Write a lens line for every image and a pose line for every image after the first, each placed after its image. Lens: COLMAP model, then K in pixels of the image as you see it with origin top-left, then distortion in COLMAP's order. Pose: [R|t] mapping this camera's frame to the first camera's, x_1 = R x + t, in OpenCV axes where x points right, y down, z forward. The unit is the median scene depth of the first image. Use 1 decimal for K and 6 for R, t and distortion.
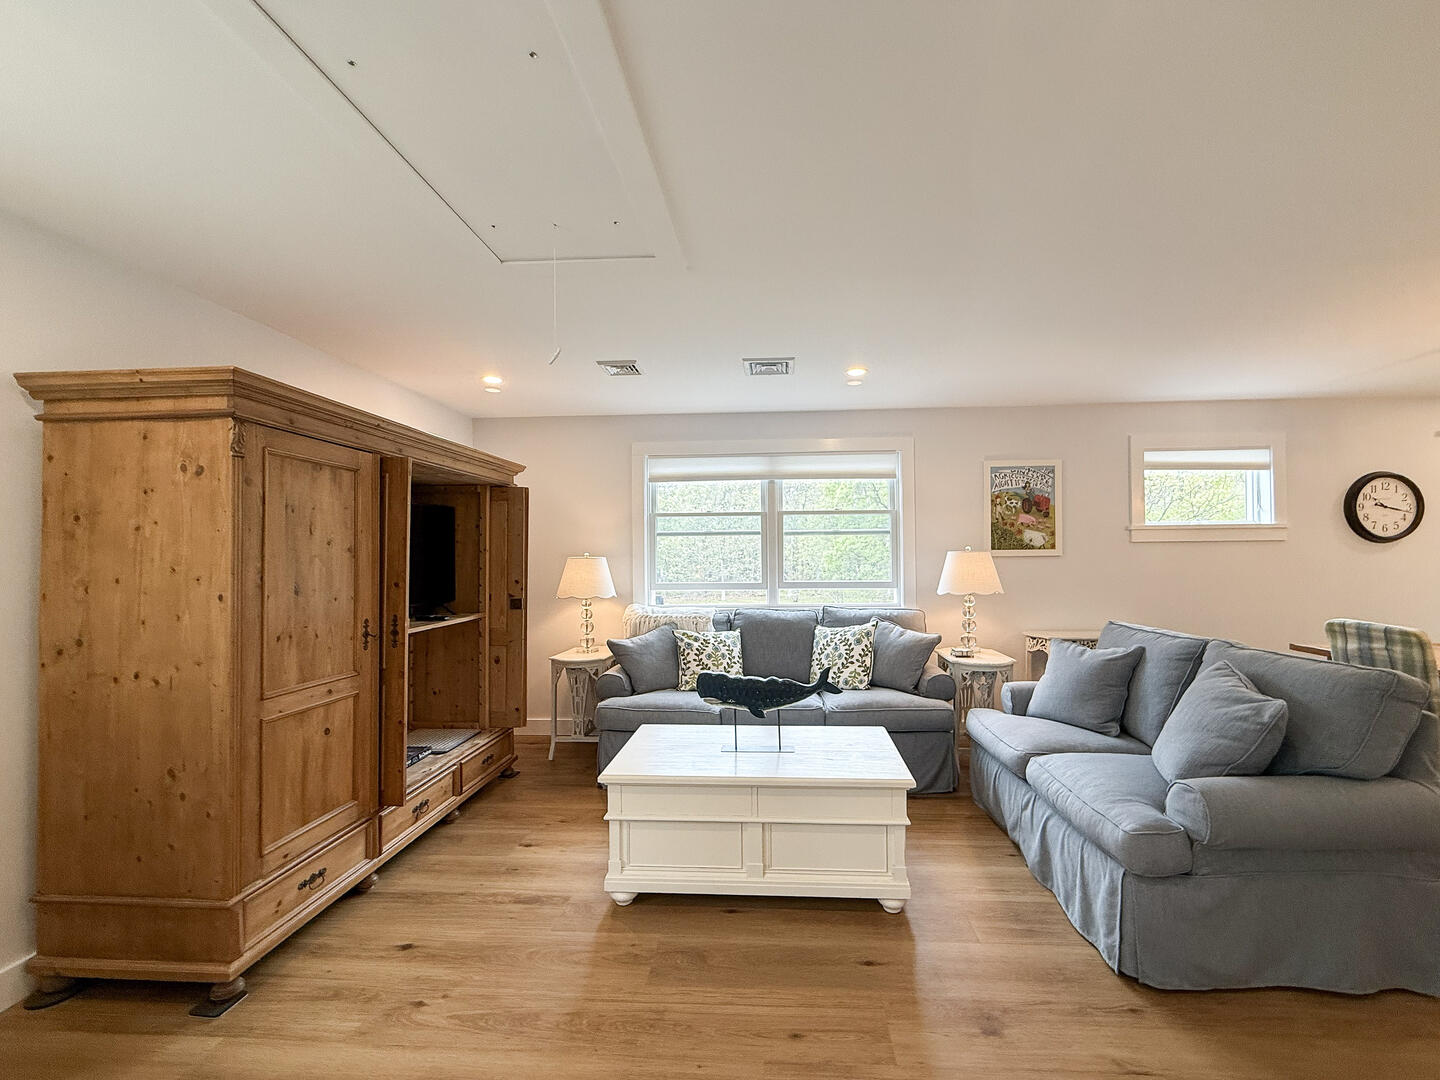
lens RADIAL K [[593.6, 0, 719.4], [0, 593.6, 542.6], [0, 0, 1]] dist [-0.000289, 0.001176]
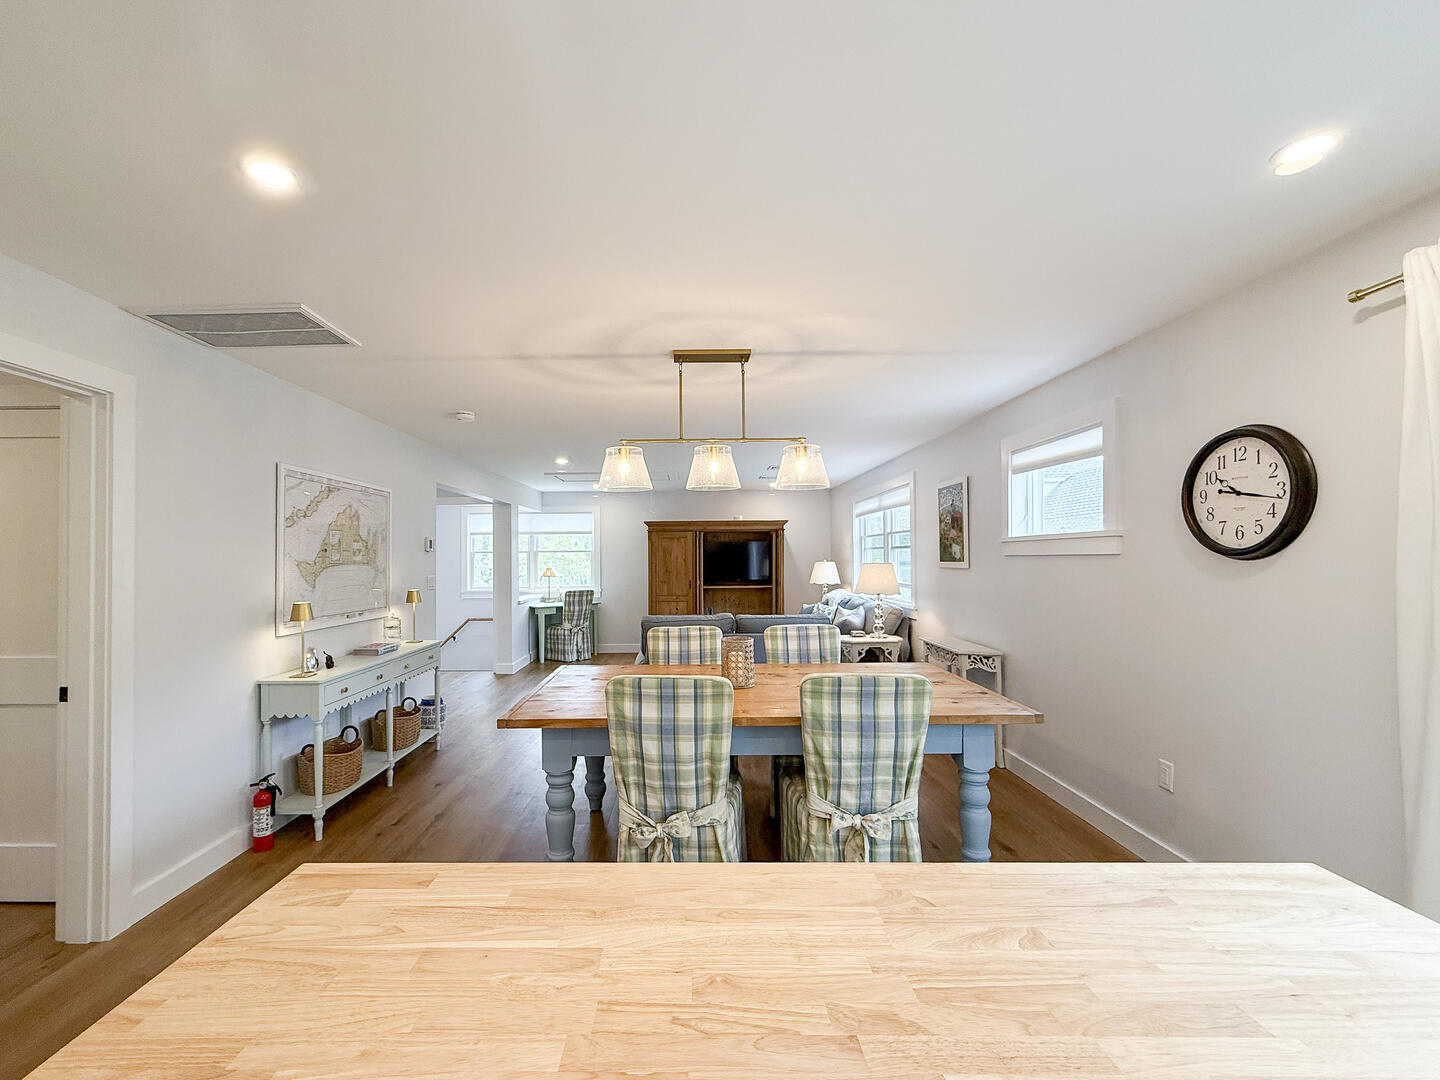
lens RADIAL K [[593.6, 0, 705.2], [0, 593.6, 550.5], [0, 0, 1]] dist [-0.000289, 0.001176]
pose [[0.073349, -0.002655, -0.997303, 1.621861], [0.030021, 0.999549, -0.000453, -0.022463], [0.996854, -0.029907, 0.073396, 0.479231]]
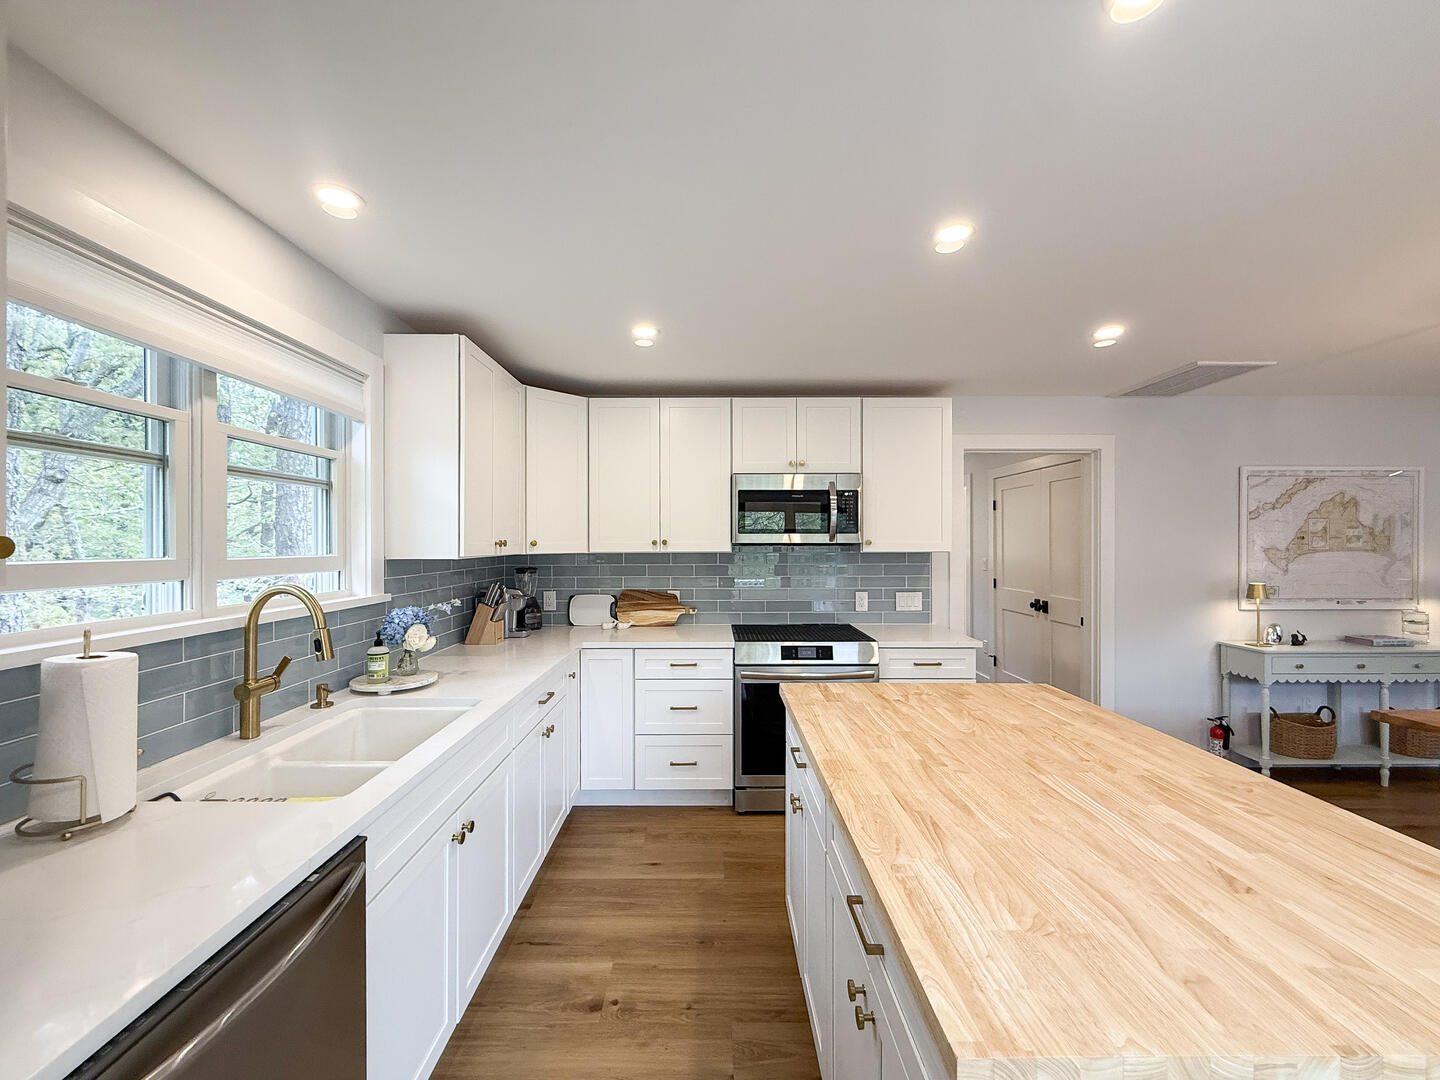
lens RADIAL K [[593.6, 0, 714.4], [0, 593.6, 544.3], [0, 0, 1]] dist [-0.000289, 0.001176]
pose [[-0.995418, 0.014656, -0.094484, 1.736344], [0.016442, 0.999700, -0.018159, -0.028690], [0.094190, -0.019629, -0.995361, 0.868142]]
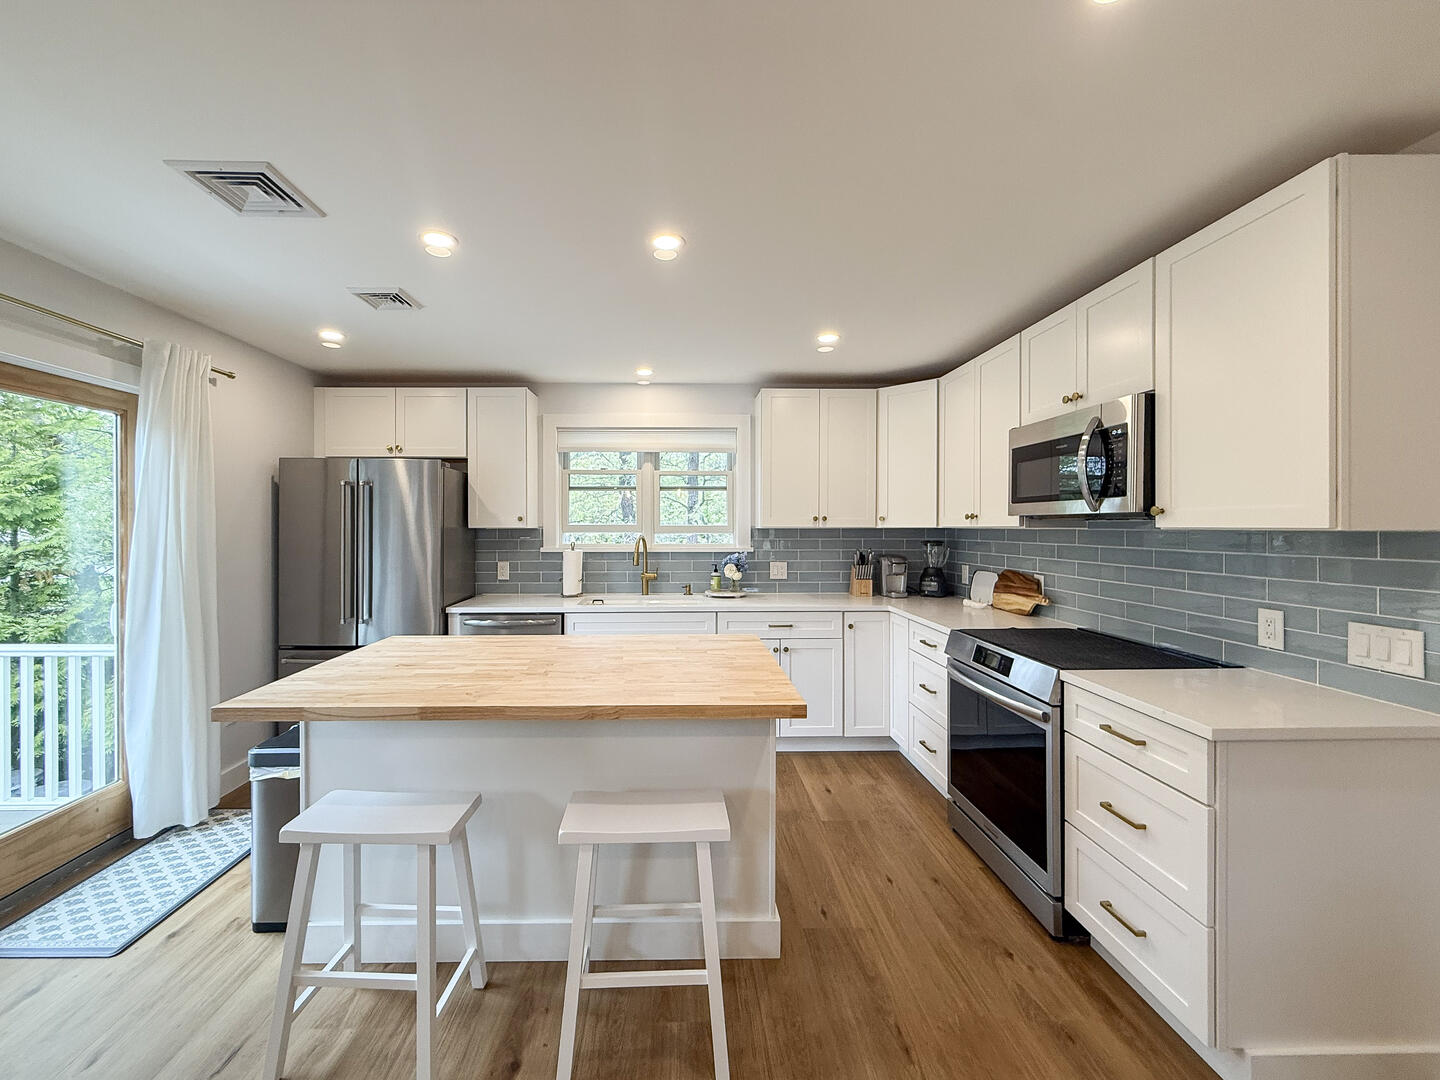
lens RADIAL K [[593.6, 0, 667.6], [0, 593.6, 522.9], [0, 0, 1]] dist [-0.000289, 0.001176]
pose [[-0.063173, 0.018866, 0.997824, 0.962059], [-0.023182, 0.999524, -0.020366, -0.013975], [-0.997733, -0.024418, -0.062705, 0.453815]]
